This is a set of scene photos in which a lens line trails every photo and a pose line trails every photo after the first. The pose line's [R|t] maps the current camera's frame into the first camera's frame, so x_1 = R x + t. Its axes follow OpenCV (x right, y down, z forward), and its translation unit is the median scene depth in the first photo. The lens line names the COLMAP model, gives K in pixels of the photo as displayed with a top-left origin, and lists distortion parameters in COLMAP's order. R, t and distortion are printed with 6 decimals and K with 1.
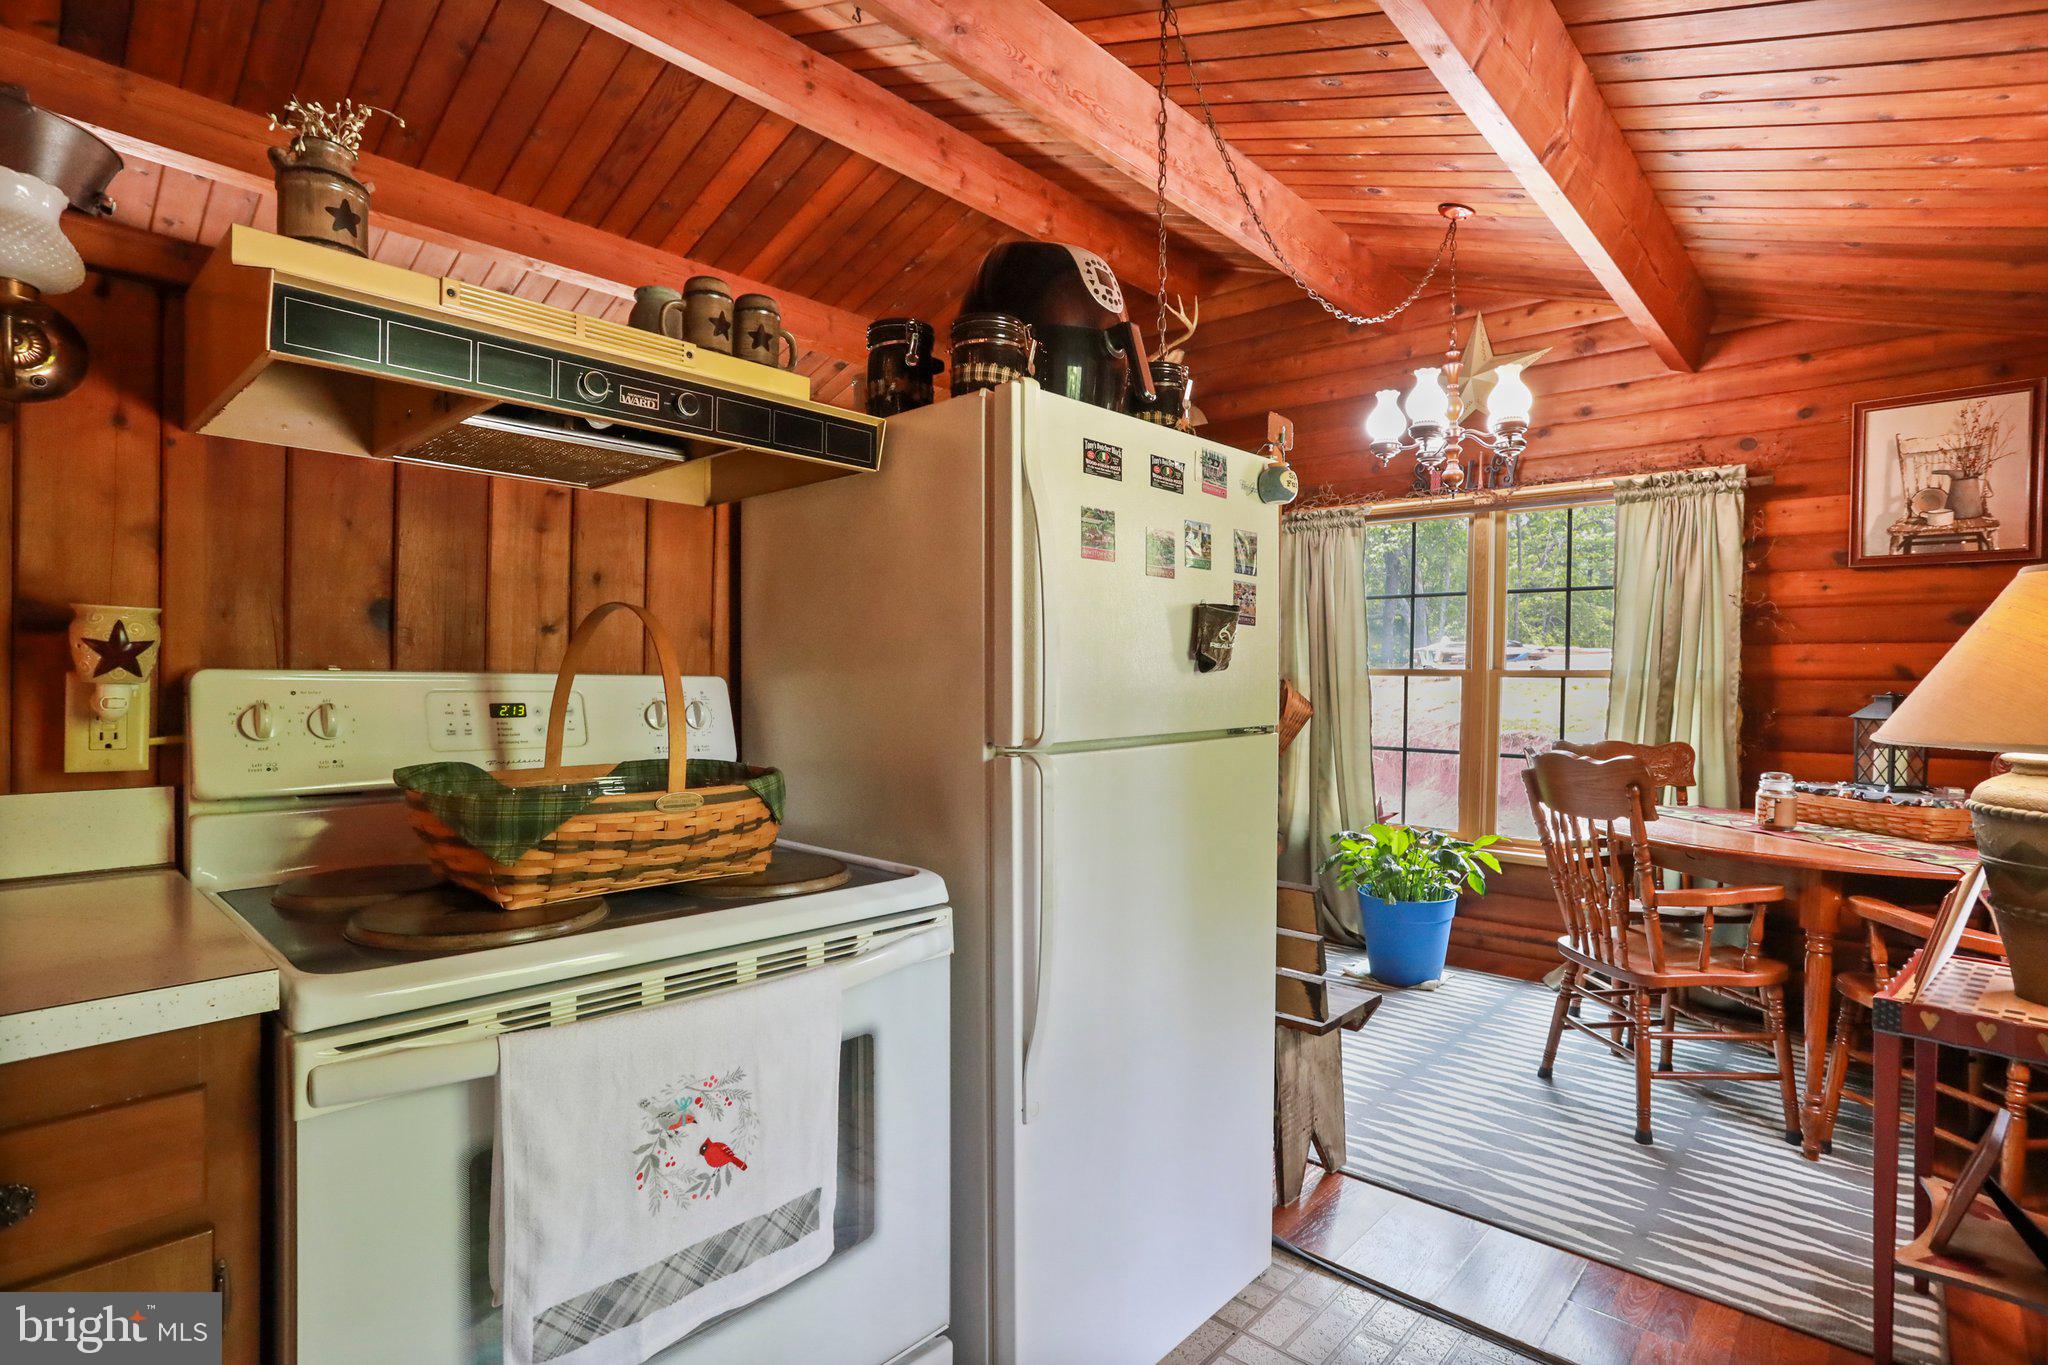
lens RADIAL K [[999.1, 0, 996.8], [0, 999.1, 695.3], [0, 0, 1]] dist [-0.048123, 0.021444]
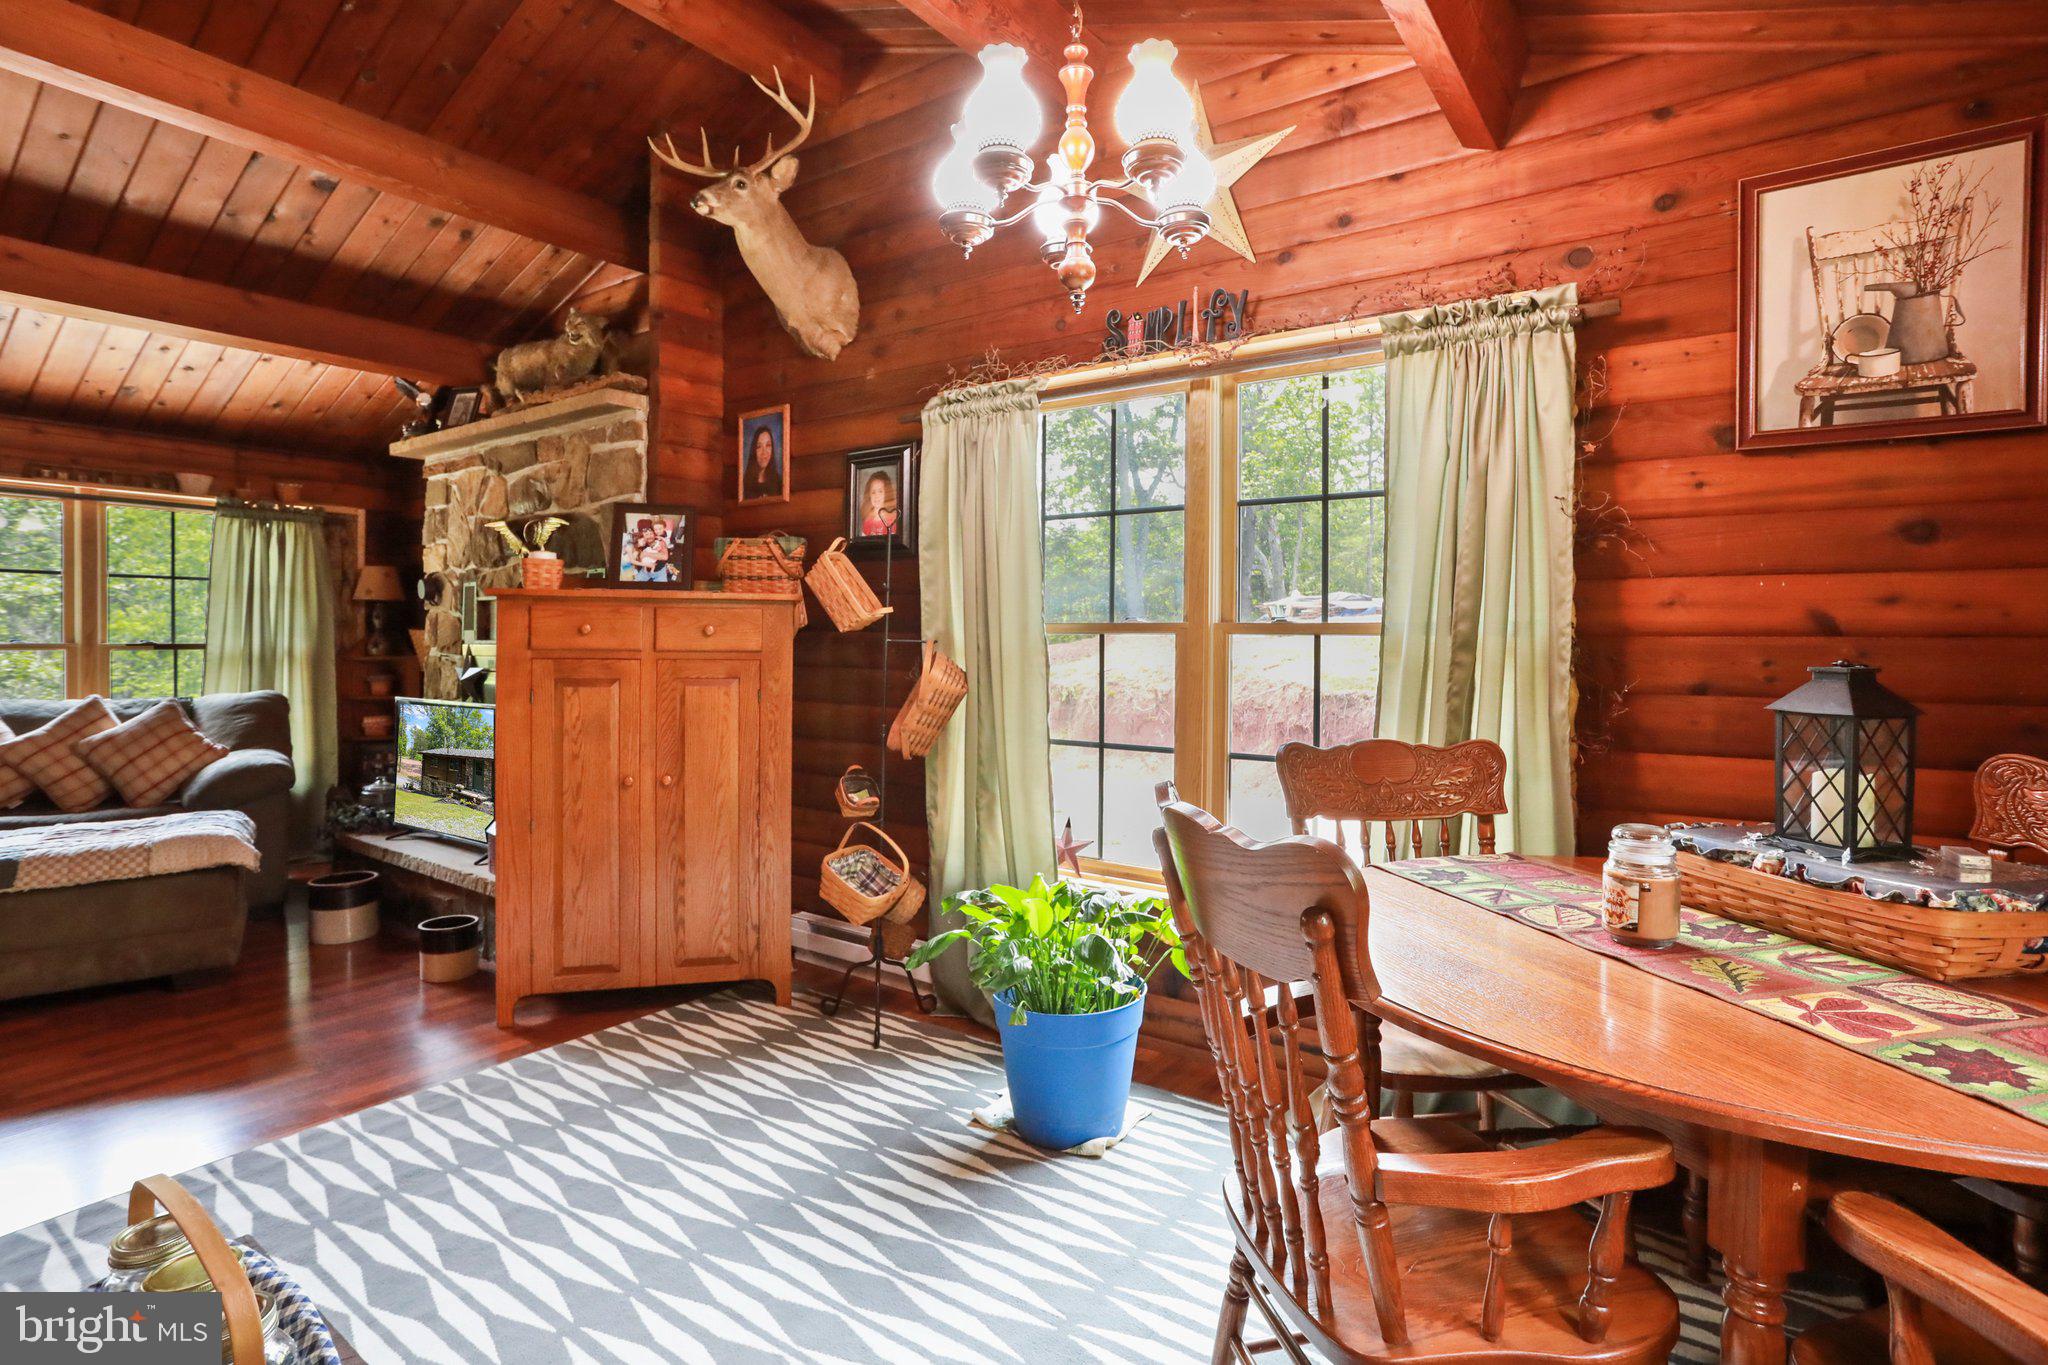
lens RADIAL K [[999.1, 0, 999.5], [0, 999.1, 648.2], [0, 0, 1]] dist [-0.048123, 0.021444]
pose [[0.992941, -0.010387, 0.118150, 0.334762], [0.010899, 0.999934, -0.003685, -0.010619], [-0.118103, 0.004947, 0.992989, 0.436568]]
